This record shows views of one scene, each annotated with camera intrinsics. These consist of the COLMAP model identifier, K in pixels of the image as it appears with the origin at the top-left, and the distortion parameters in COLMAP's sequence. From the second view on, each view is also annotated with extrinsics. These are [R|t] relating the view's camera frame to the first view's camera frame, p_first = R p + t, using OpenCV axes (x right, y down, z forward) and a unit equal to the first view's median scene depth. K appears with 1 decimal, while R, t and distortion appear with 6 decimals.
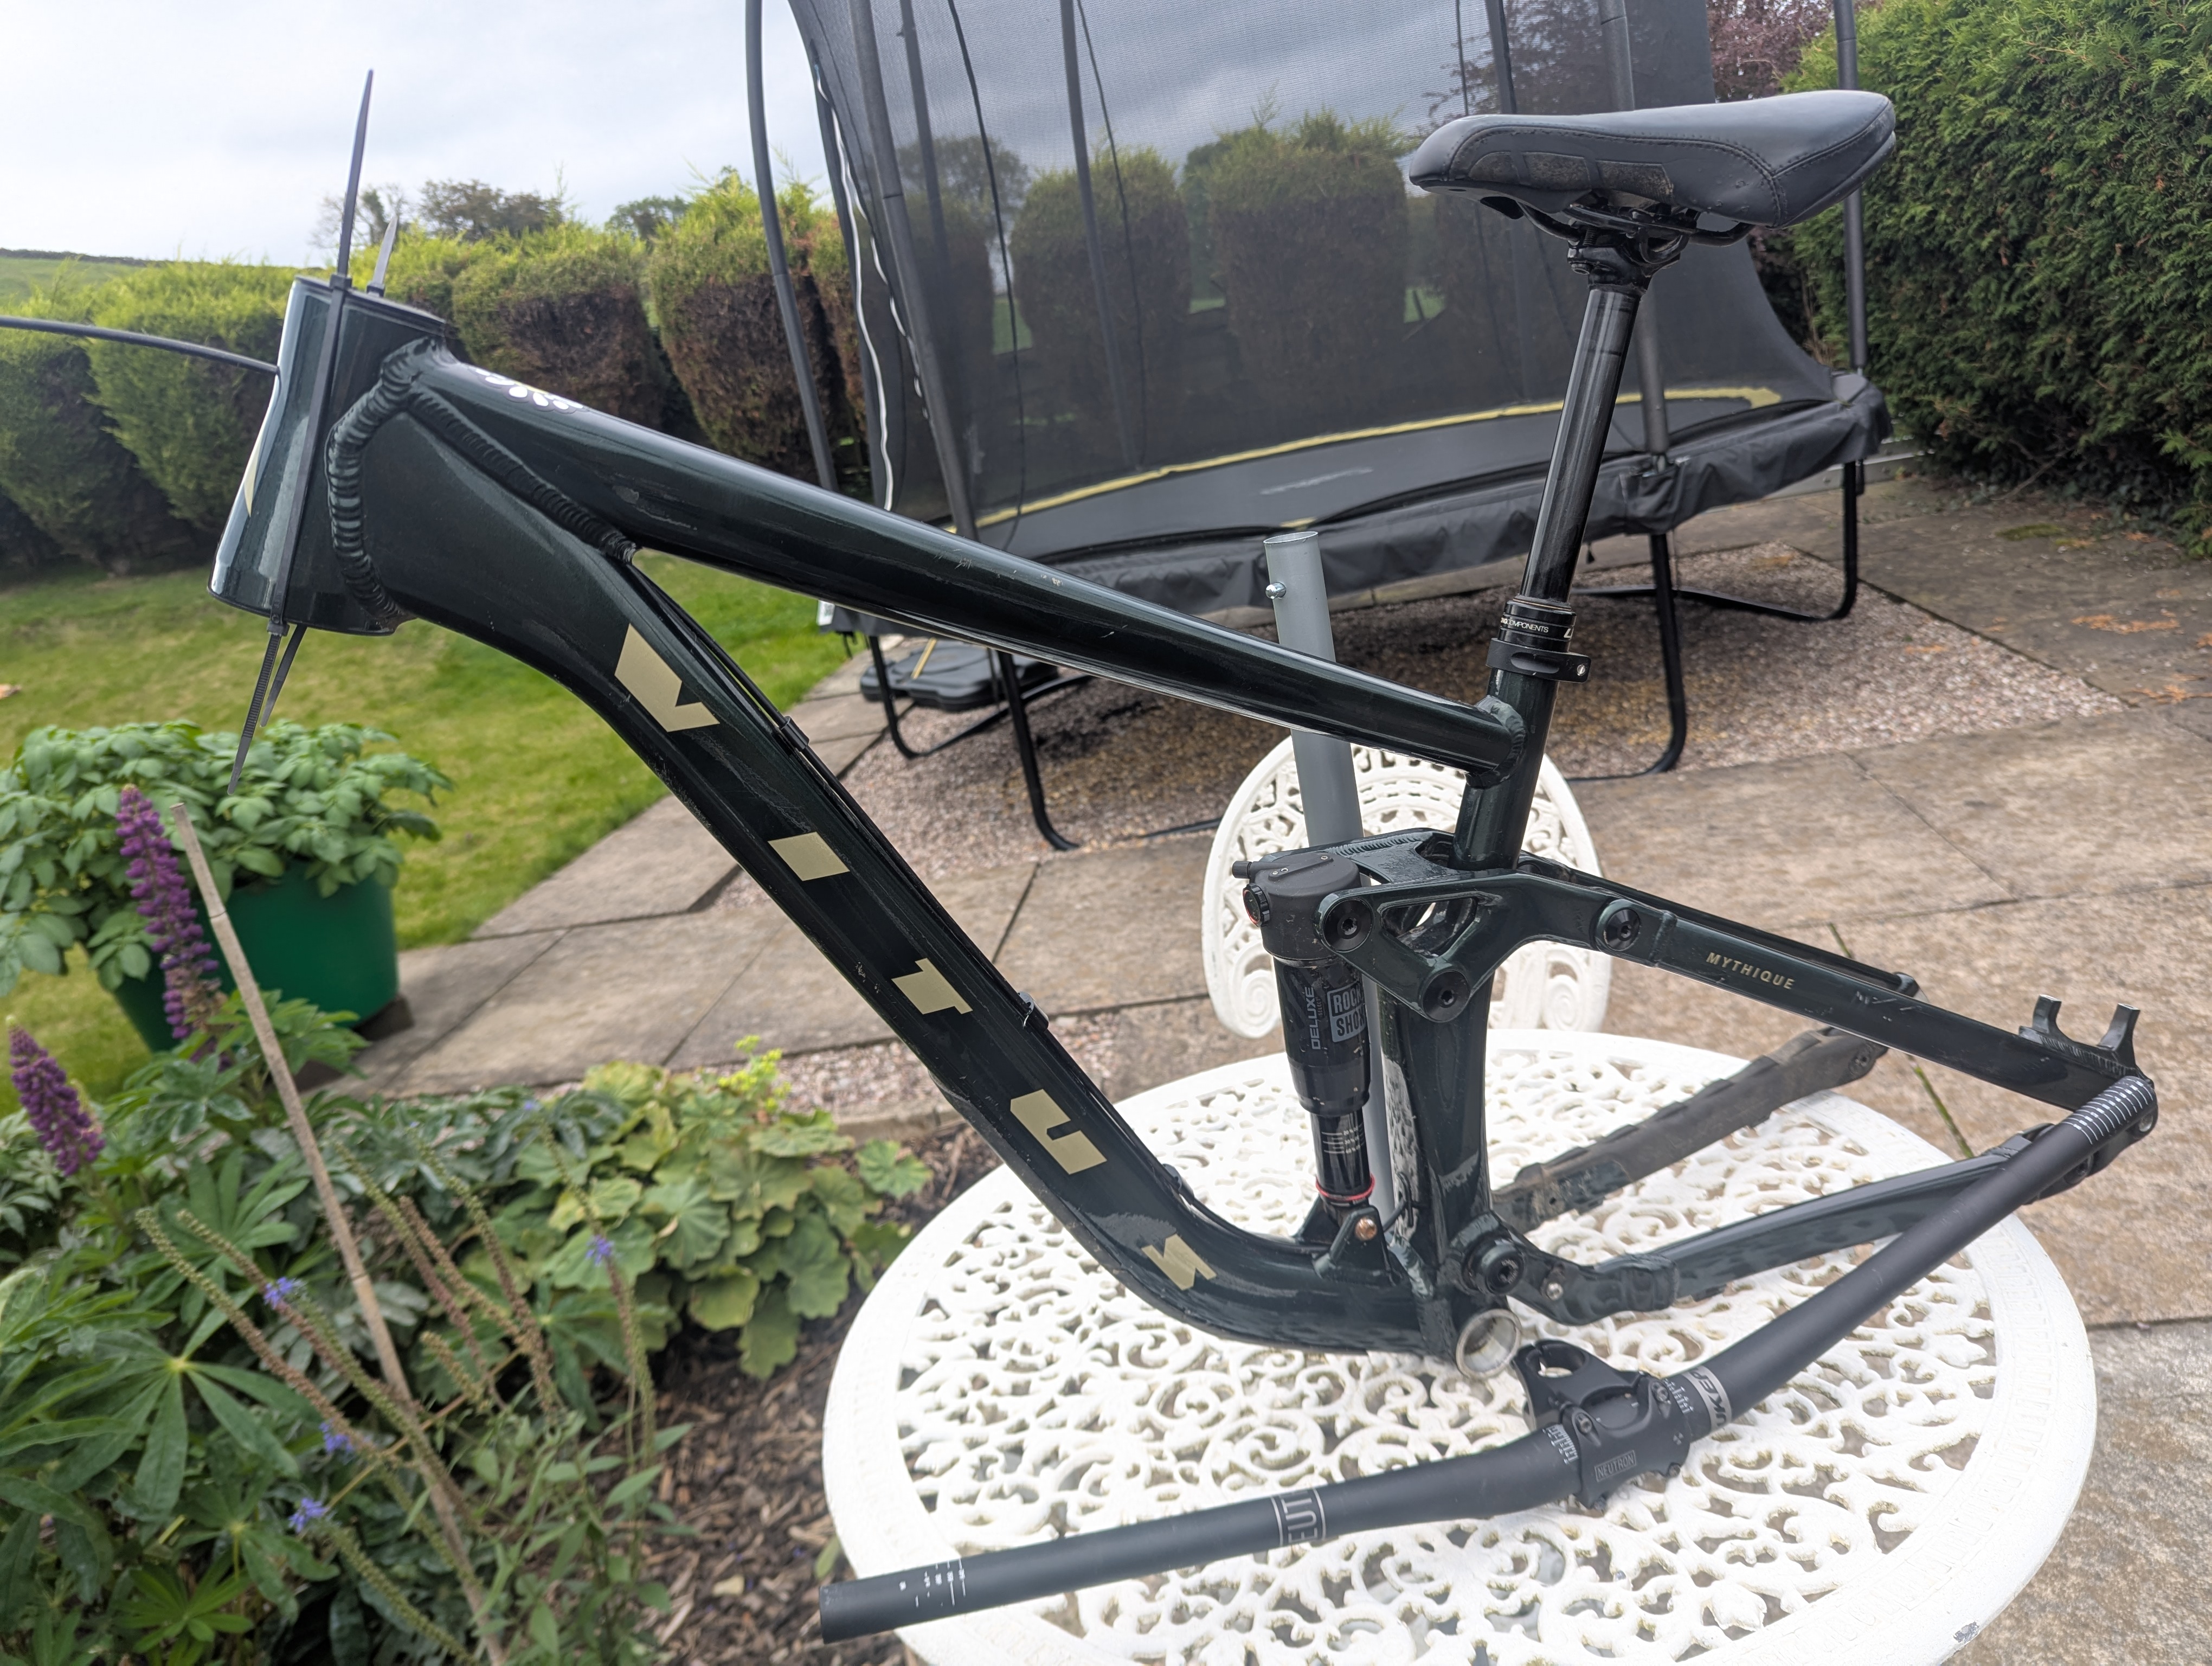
lens RADIAL K [[1551.6, 0, 1136.3], [0, 1551.6, 831.1], [0, 0, 1]] dist [0.062644, -0.053267]
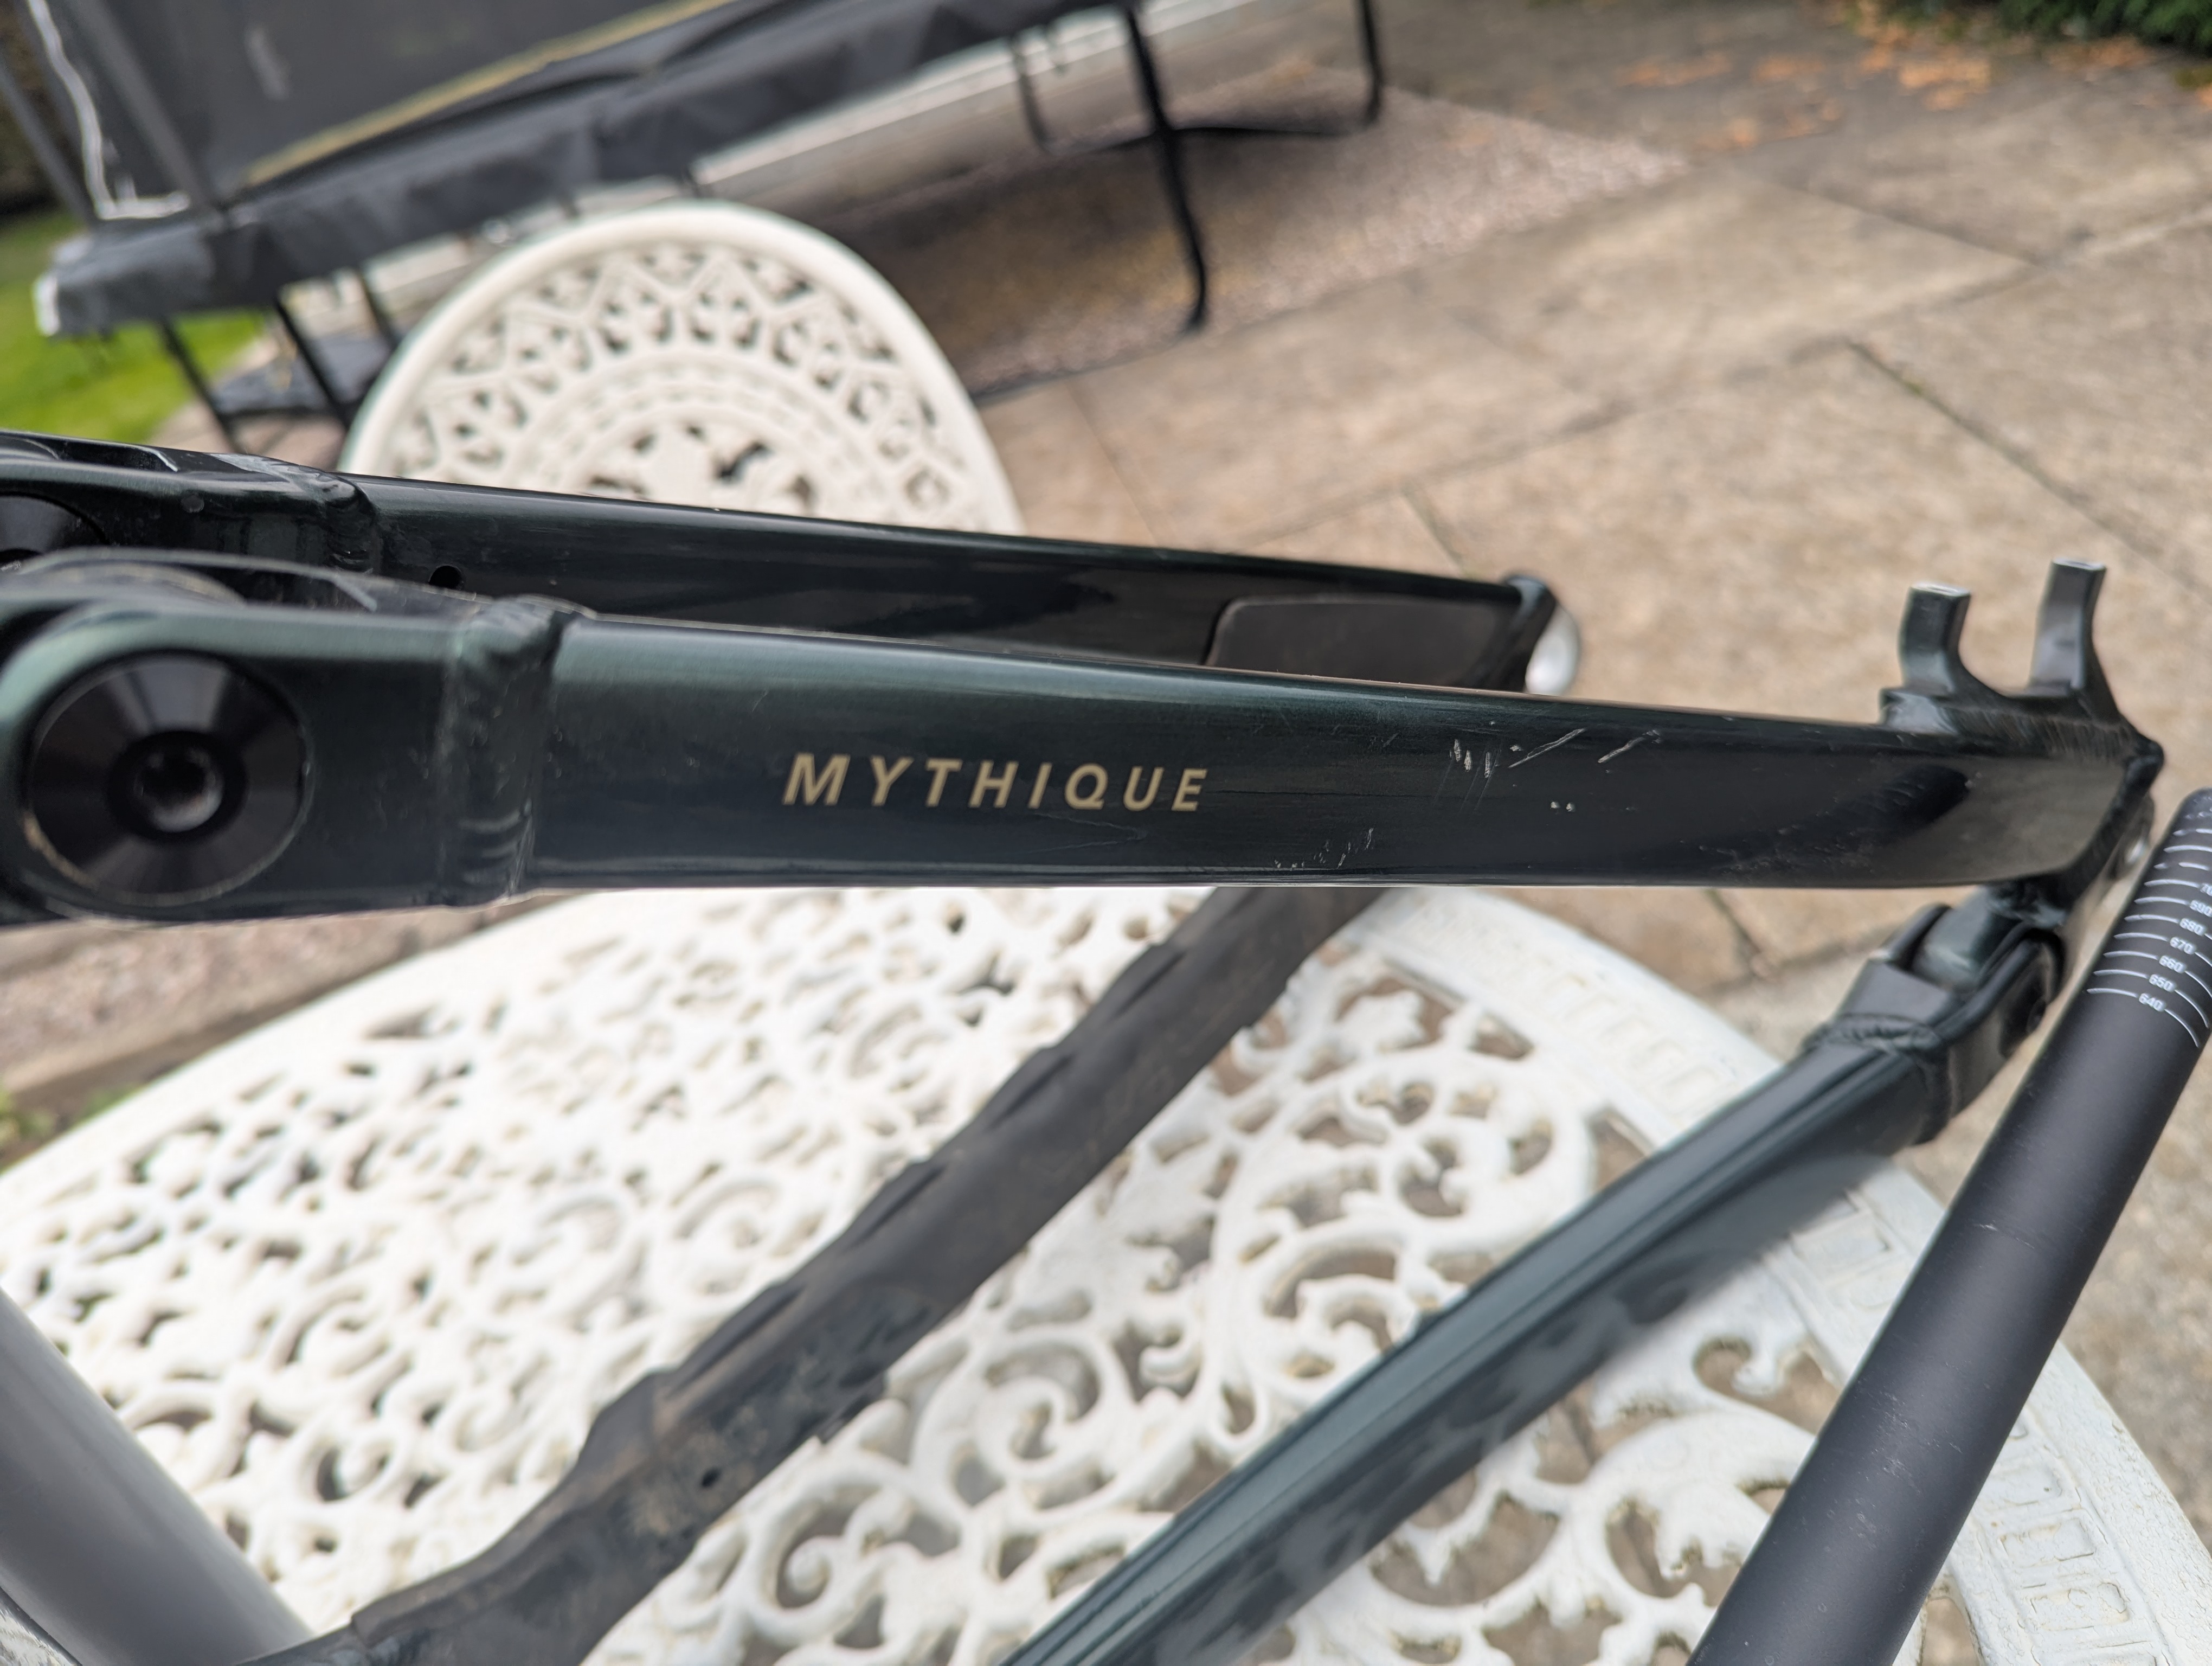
lens RADIAL K [[1567.4, 0, 1108.5], [0, 1567.4, 780.4], [0, 0, 1]] dist [0.005452, 0.003474]
pose [[0.956428, -0.222352, 0.189221, 0.106678], [0.183952, 0.962192, 0.200868, 0.013742], [-0.226730, -0.157308, 0.961170, 0.230367]]
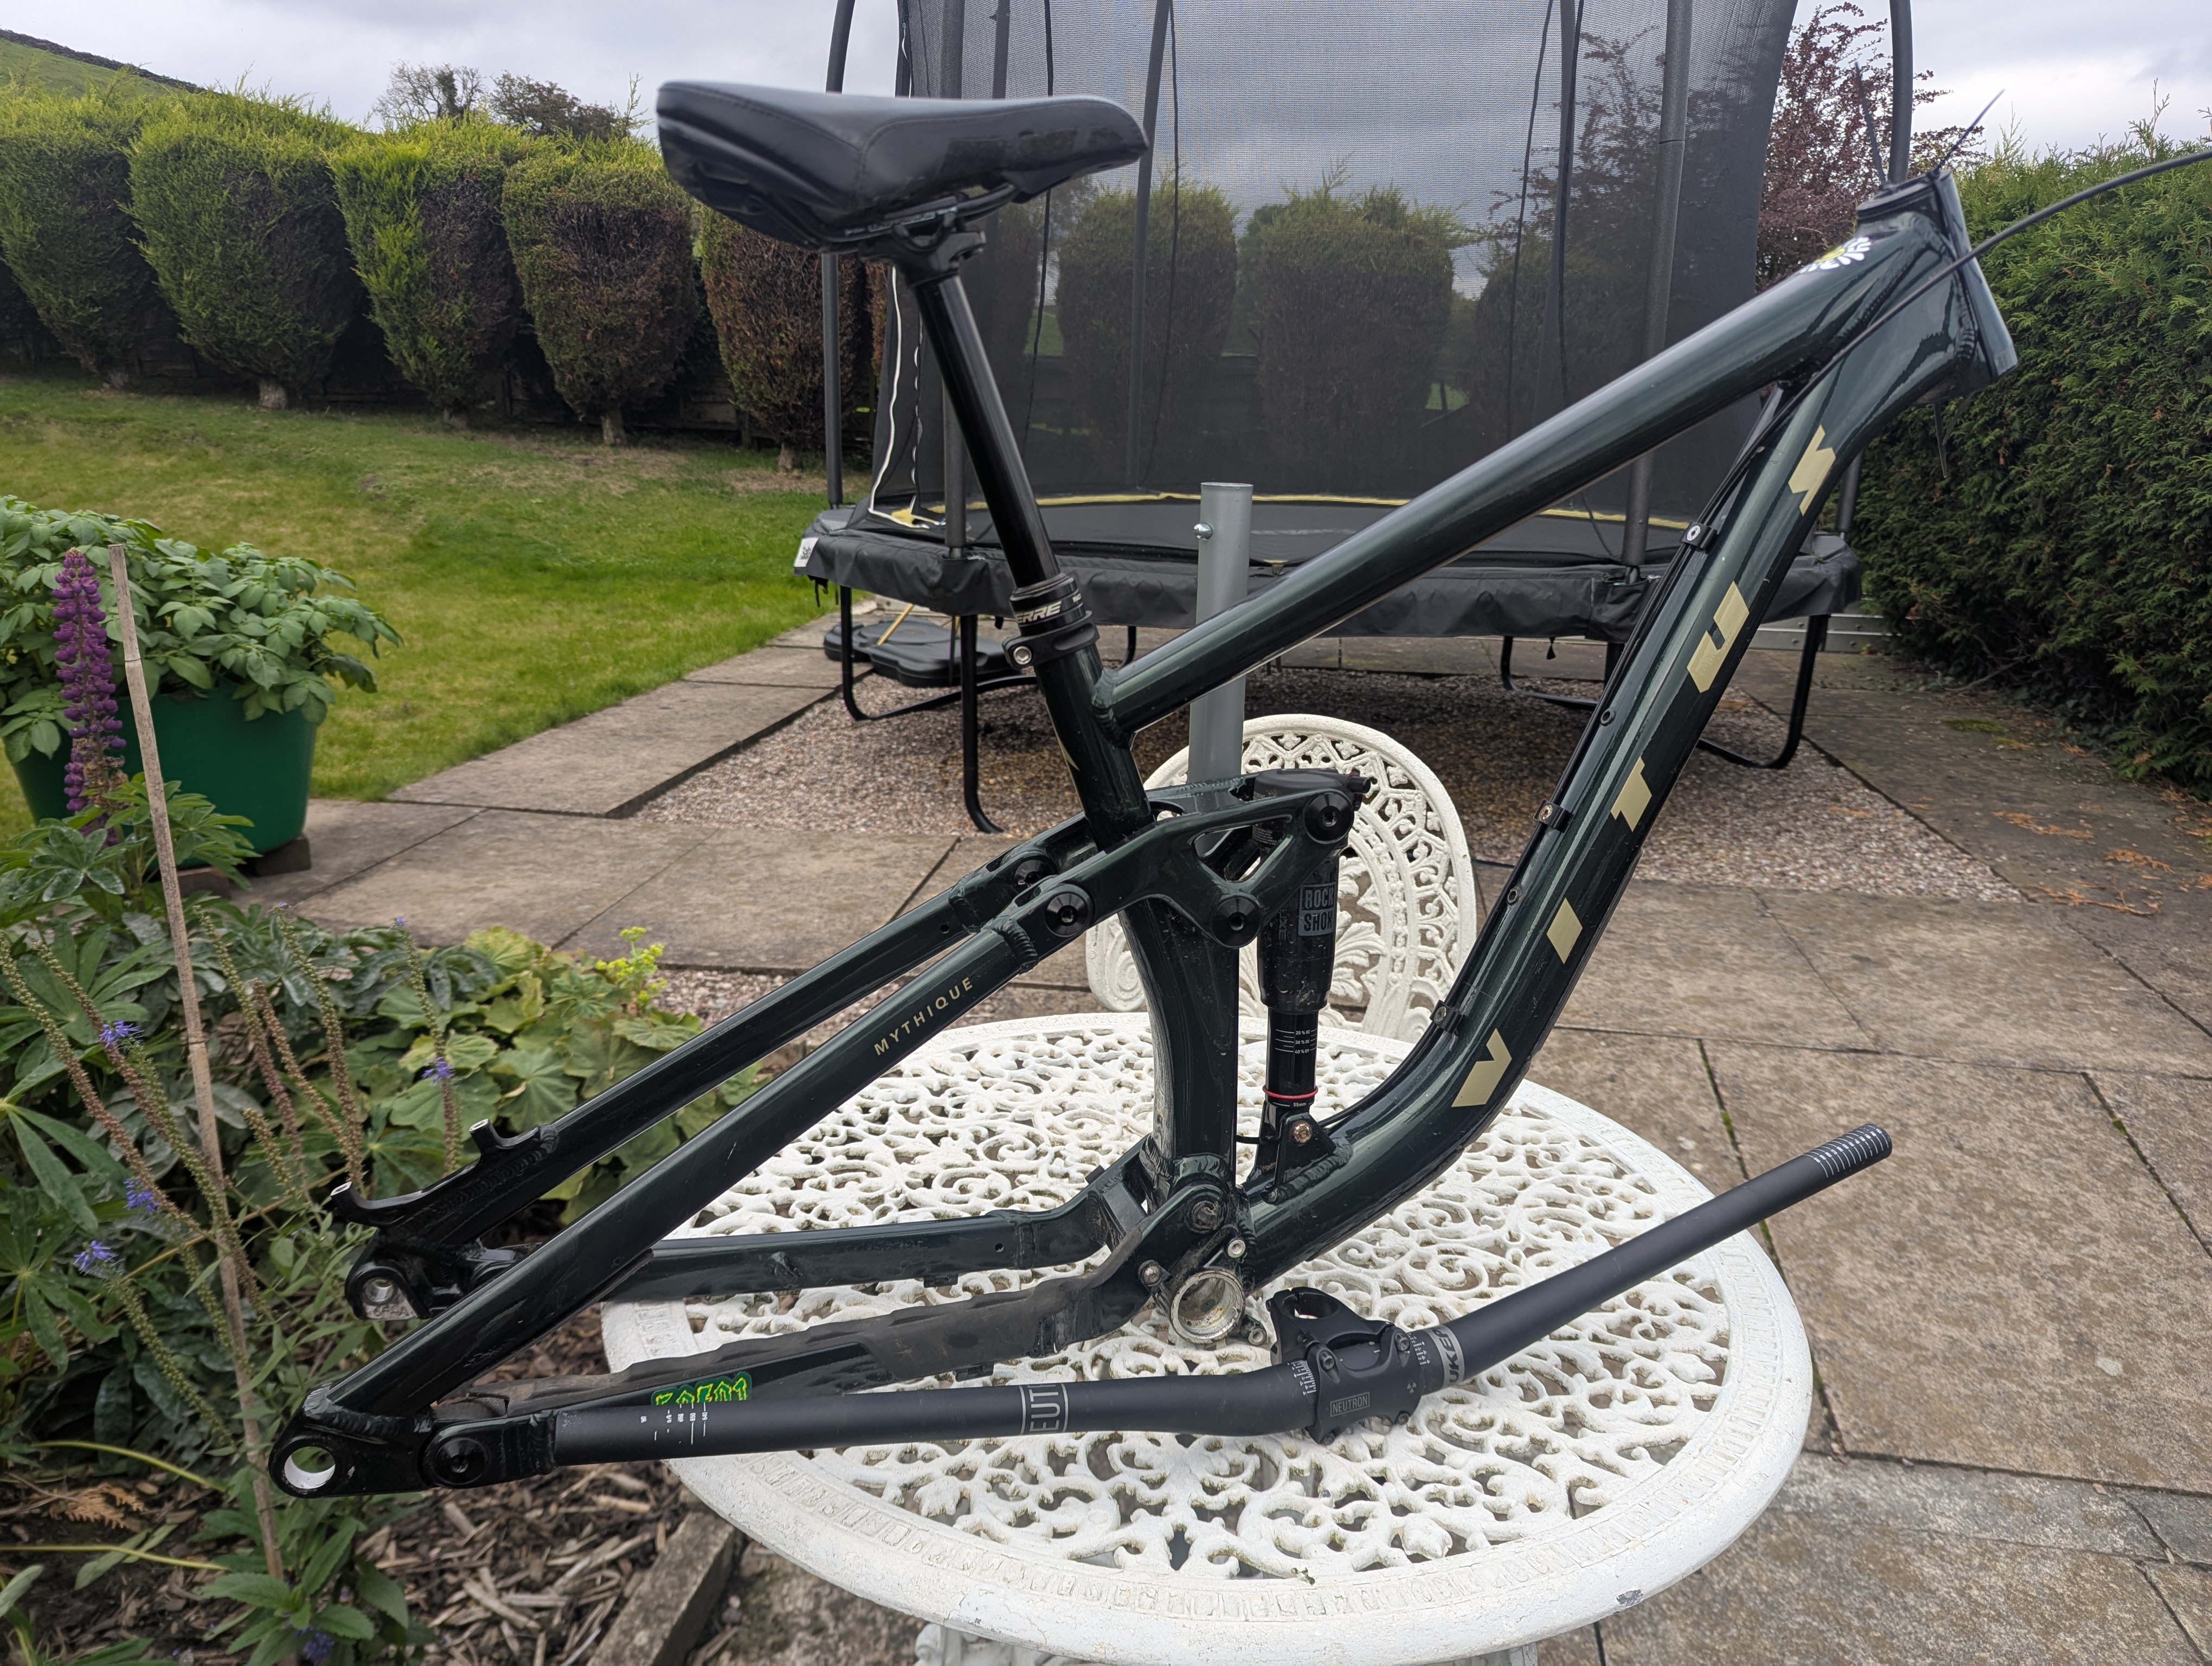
lens RADIAL K [[1545.0, 0, 1109.9], [0, 1545.0, 849.0], [0, 0, 1]] dist [0.068414, -0.056749]
pose [[0.979045, 0.202380, 0.022635, 0.014314], [-0.202139, 0.979277, -0.012524, 0.023974], [-0.024700, 0.007686, 0.999665, -0.010769]]
